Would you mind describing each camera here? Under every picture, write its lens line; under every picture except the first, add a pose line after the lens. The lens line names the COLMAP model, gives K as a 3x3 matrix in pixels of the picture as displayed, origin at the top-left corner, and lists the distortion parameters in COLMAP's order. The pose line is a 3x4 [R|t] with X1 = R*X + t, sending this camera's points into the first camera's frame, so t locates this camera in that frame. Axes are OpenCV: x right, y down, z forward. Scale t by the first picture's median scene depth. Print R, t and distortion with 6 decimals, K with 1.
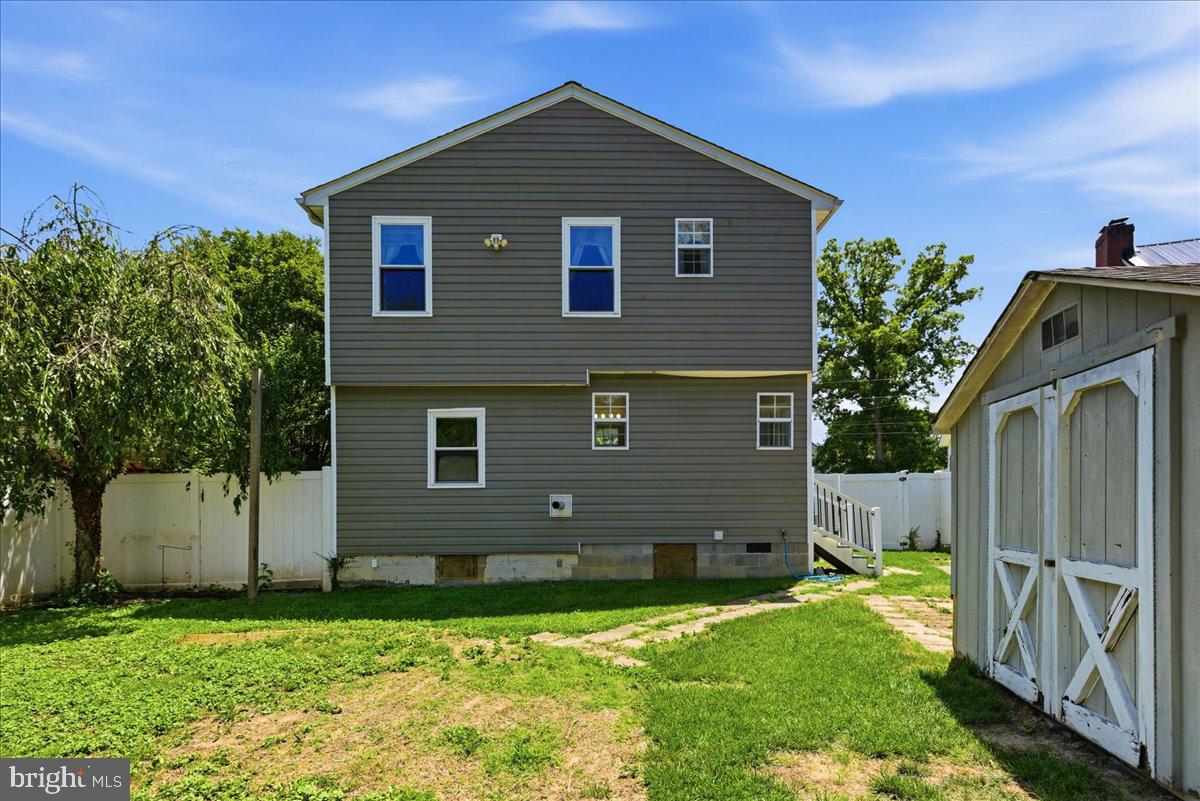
lens RADIAL K [[556.1, 0, 600.0], [0, 556.1, 400.5], [0, 0, 1]] dist [0.002469, -0.000031]
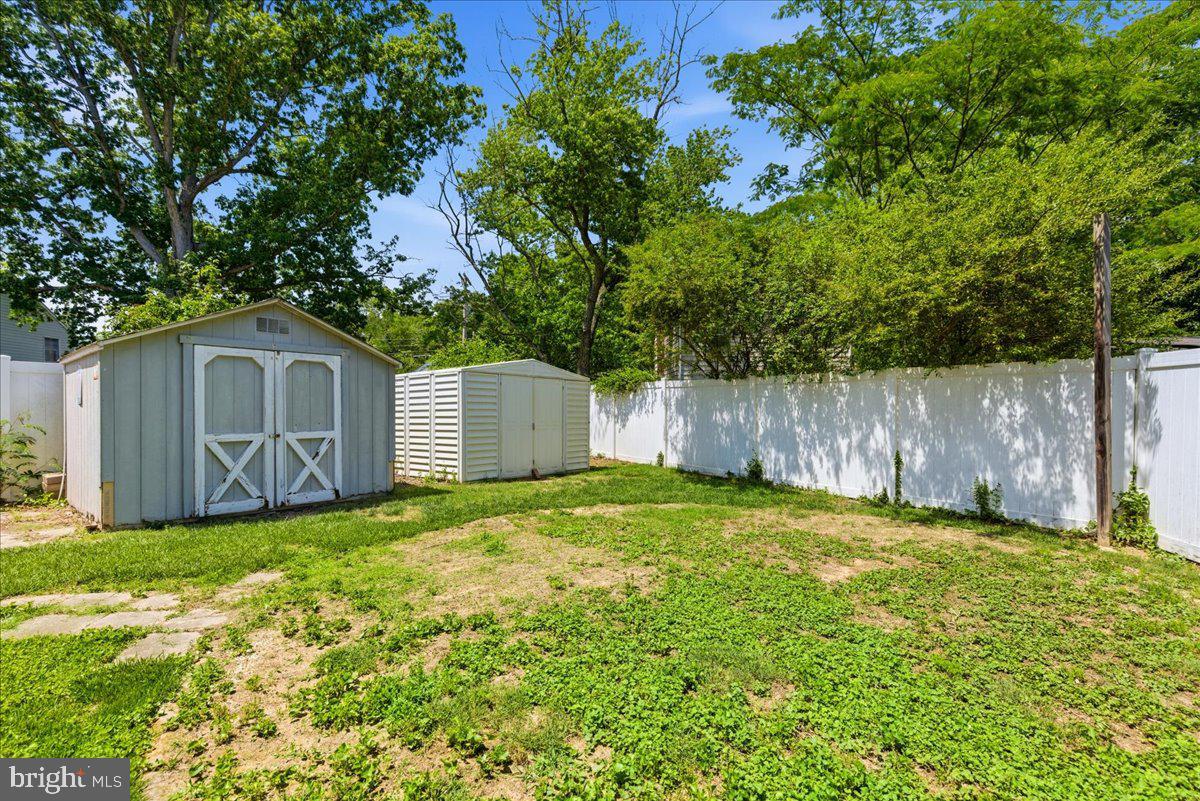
lens RADIAL K [[556.1, 0, 600.0], [0, 556.1, 400.5], [0, 0, 1]] dist [0.002469, -0.000031]
pose [[-0.864869, 0.005160, 0.501972, -1.299385], [-0.093505, 0.980792, -0.171185, 0.423656], [-0.493213, -0.194990, -0.847773, 2.273302]]
